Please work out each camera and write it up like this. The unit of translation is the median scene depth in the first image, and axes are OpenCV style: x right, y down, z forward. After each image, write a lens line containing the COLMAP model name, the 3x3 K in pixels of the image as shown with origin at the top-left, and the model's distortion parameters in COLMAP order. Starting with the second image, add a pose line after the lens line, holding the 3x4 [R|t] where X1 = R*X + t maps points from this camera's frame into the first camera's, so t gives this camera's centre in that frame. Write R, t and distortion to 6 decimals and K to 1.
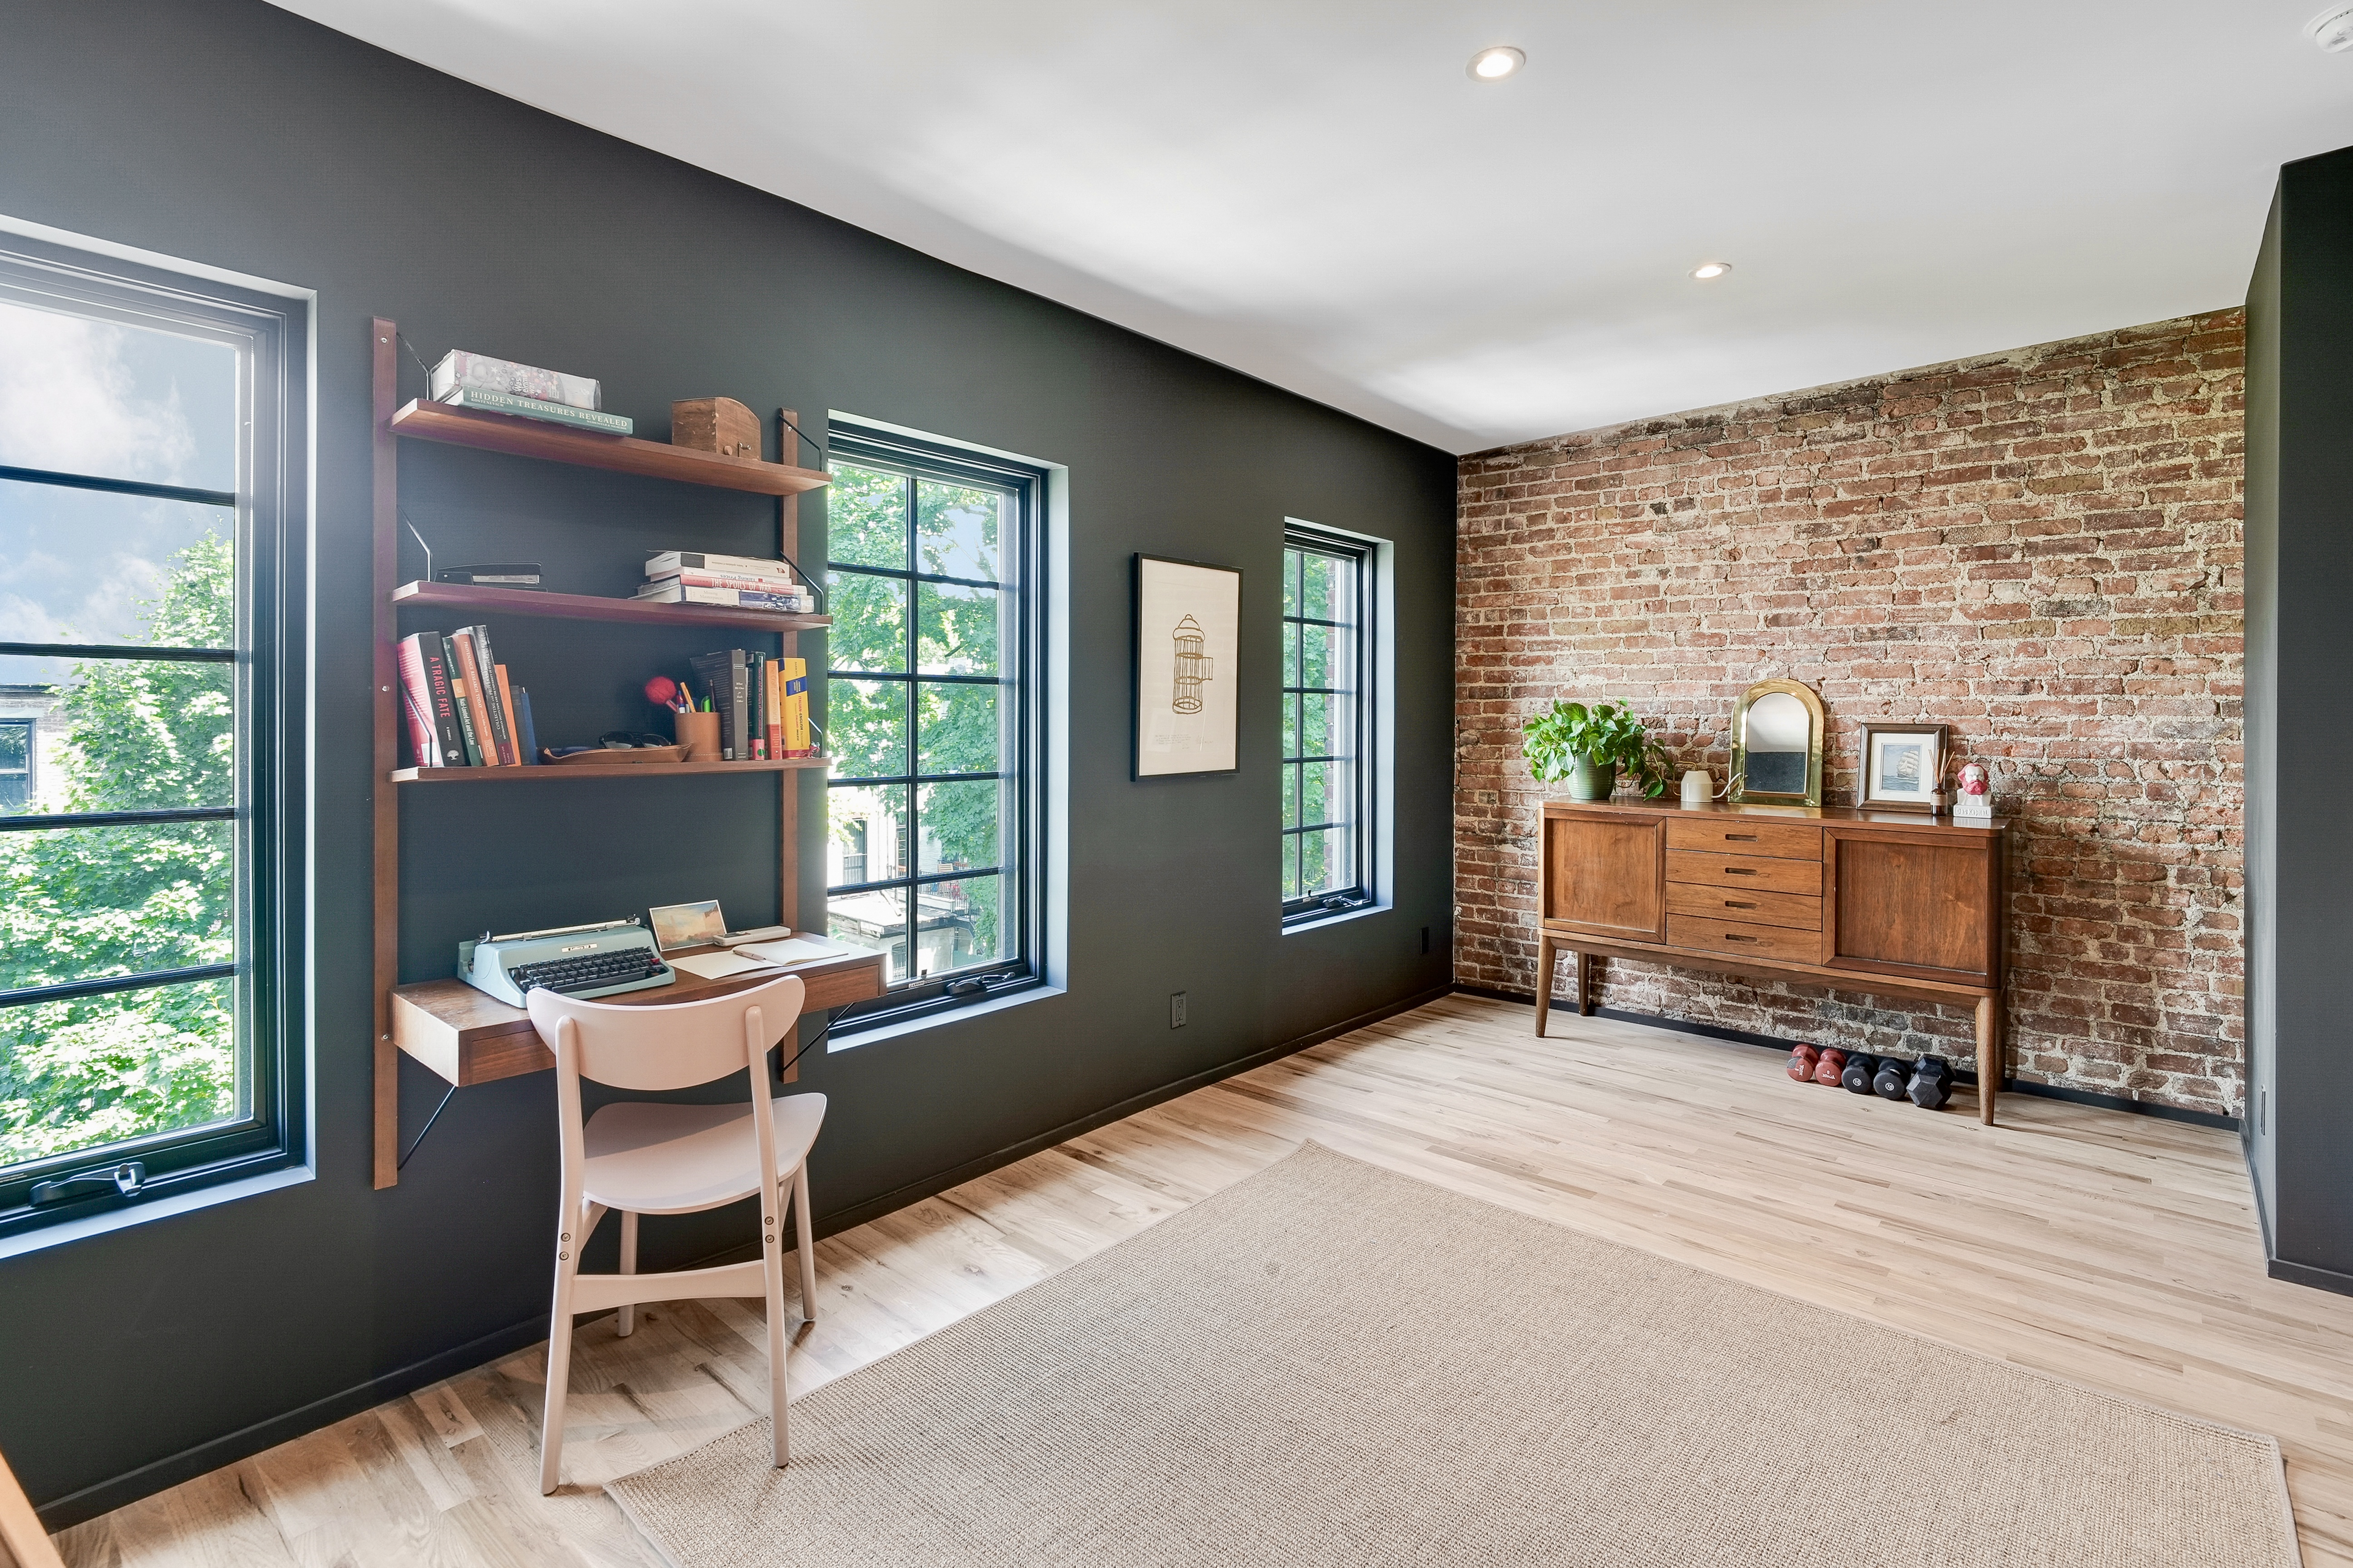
lens RADIAL K [[1120.8, 0, 1181.2], [0, 1120.8, 727.9], [0, 0, 1]] dist [0.001613, 0.000279]
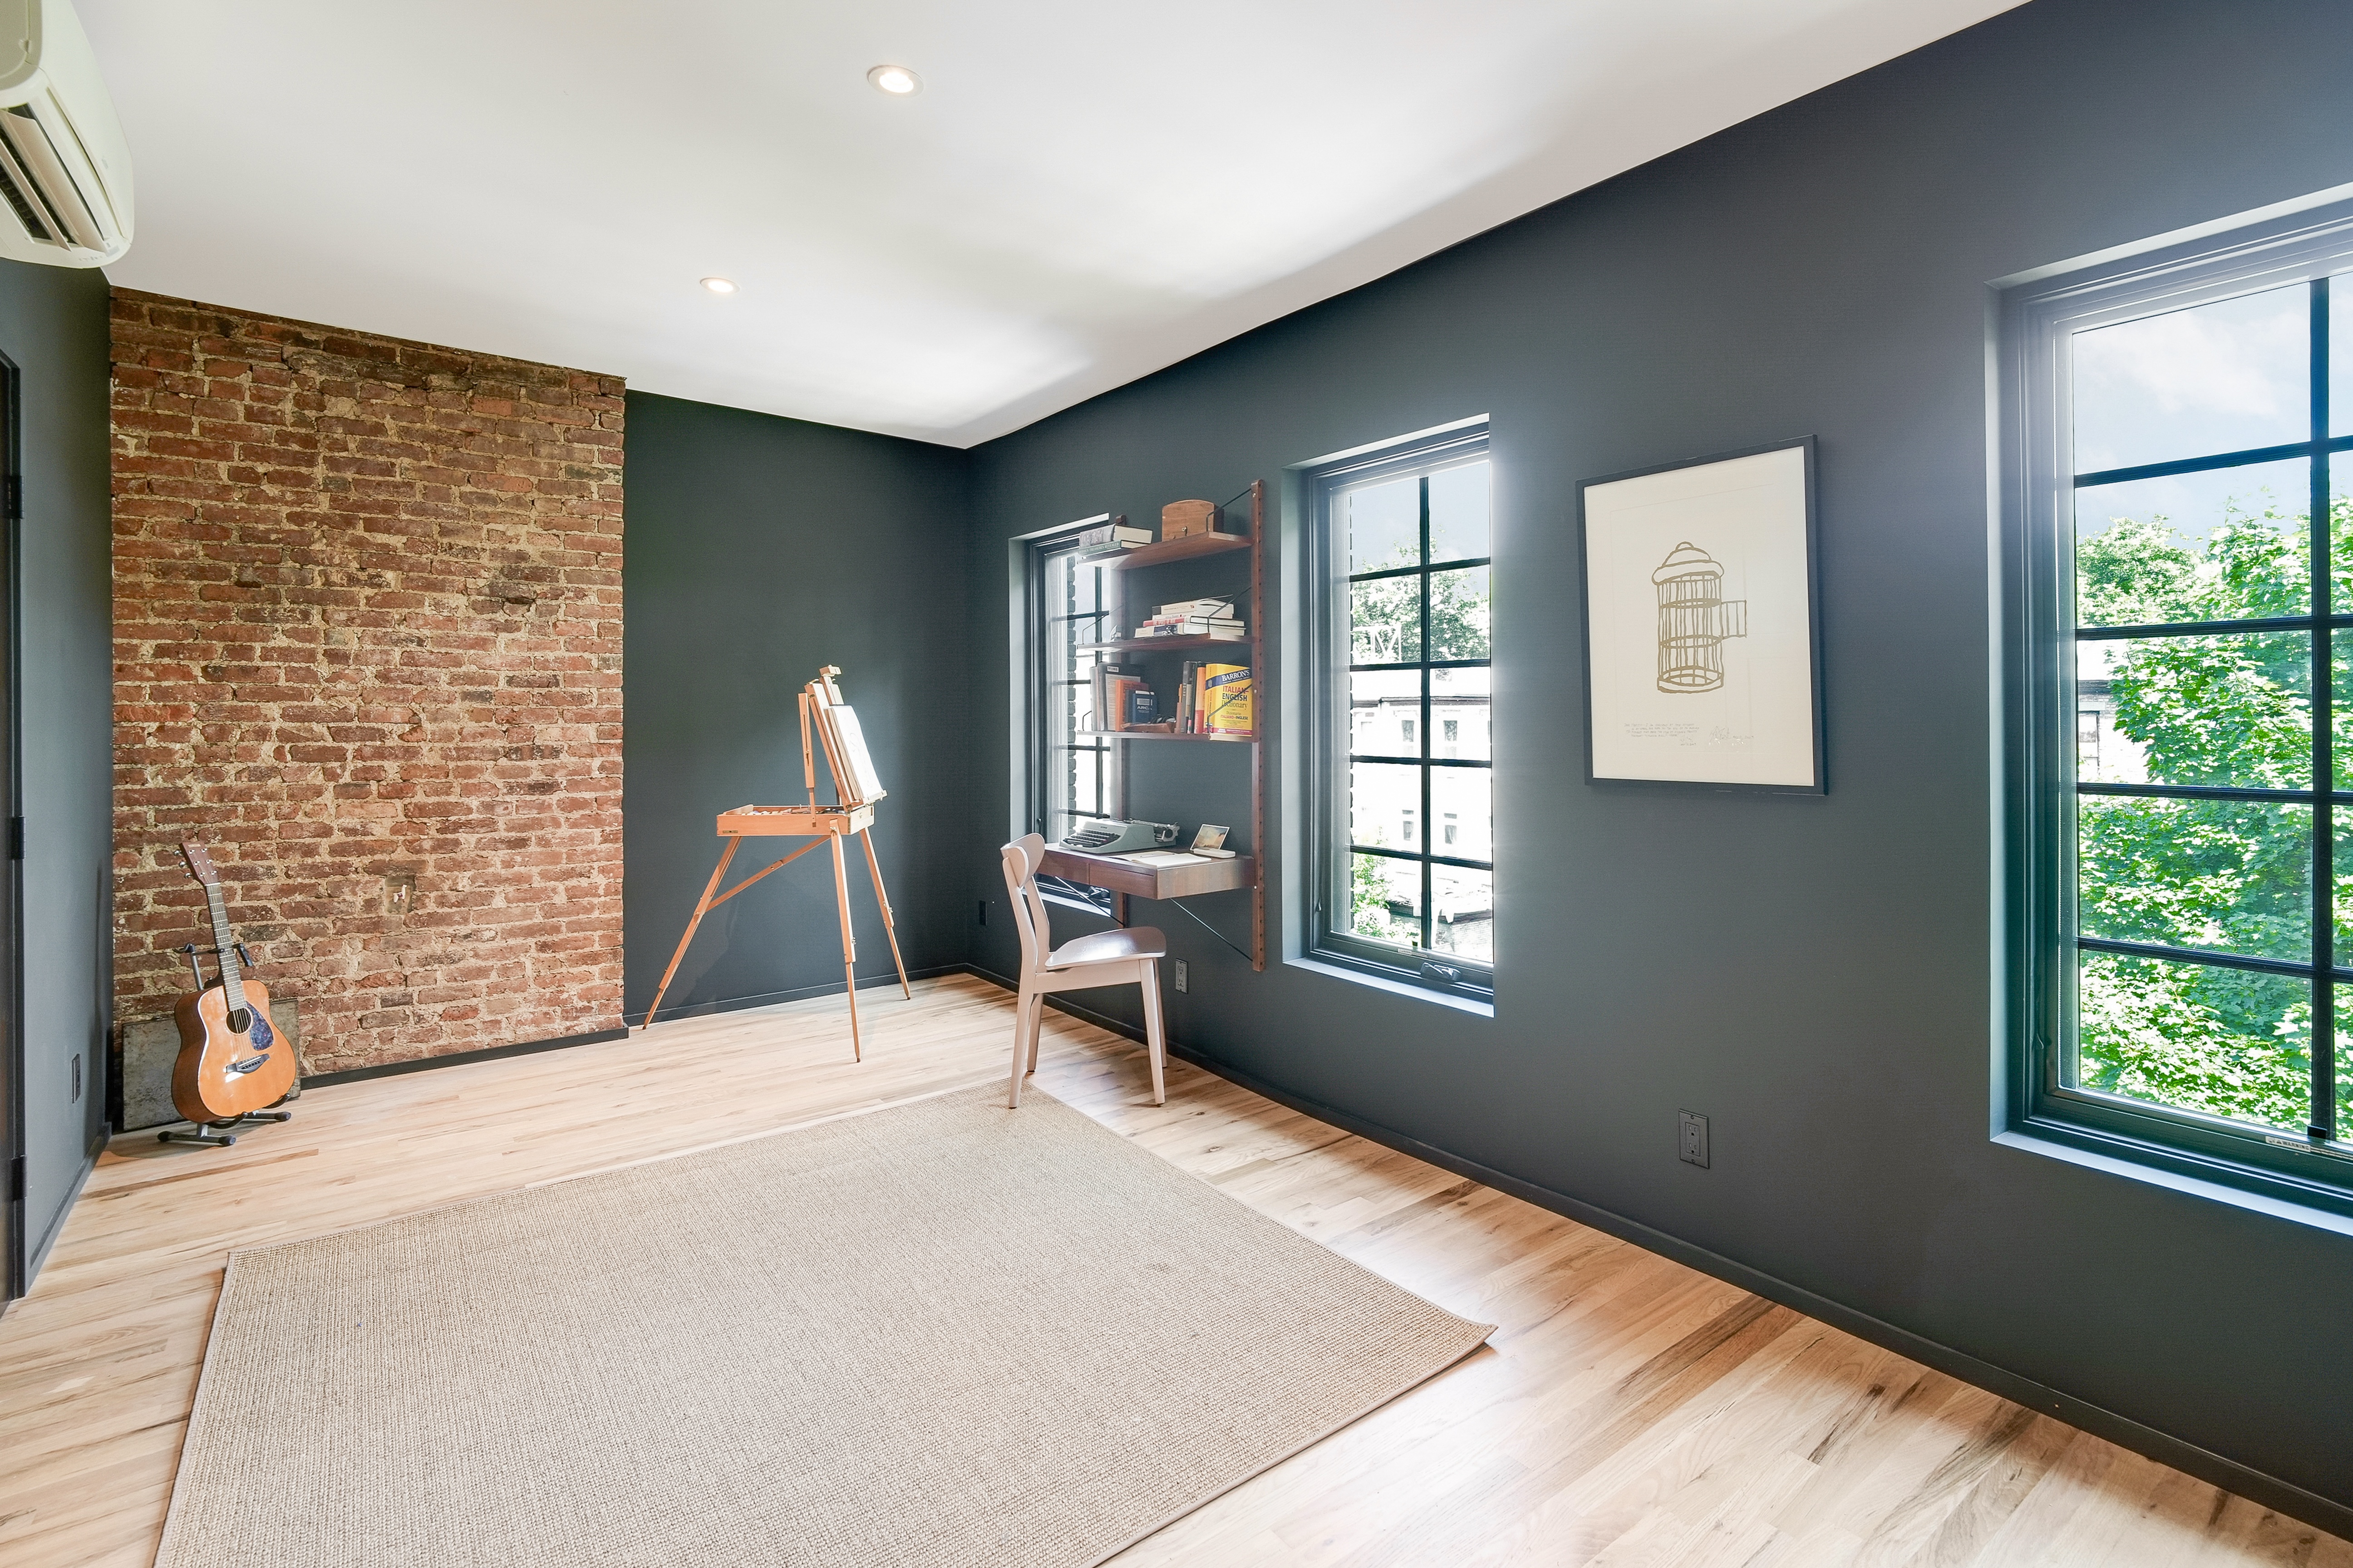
lens RADIAL K [[1093.0, 0, 1180.5], [0, 1093.0, 707.1], [0, 0, 1]] dist [-0.001710, -0.000186]
pose [[-0.203296, -0.005281, -0.979103, 0.756455], [-0.002189, 0.999985, -0.004939, -0.000015], [0.979115, 0.001139, -0.203305, 0.907993]]
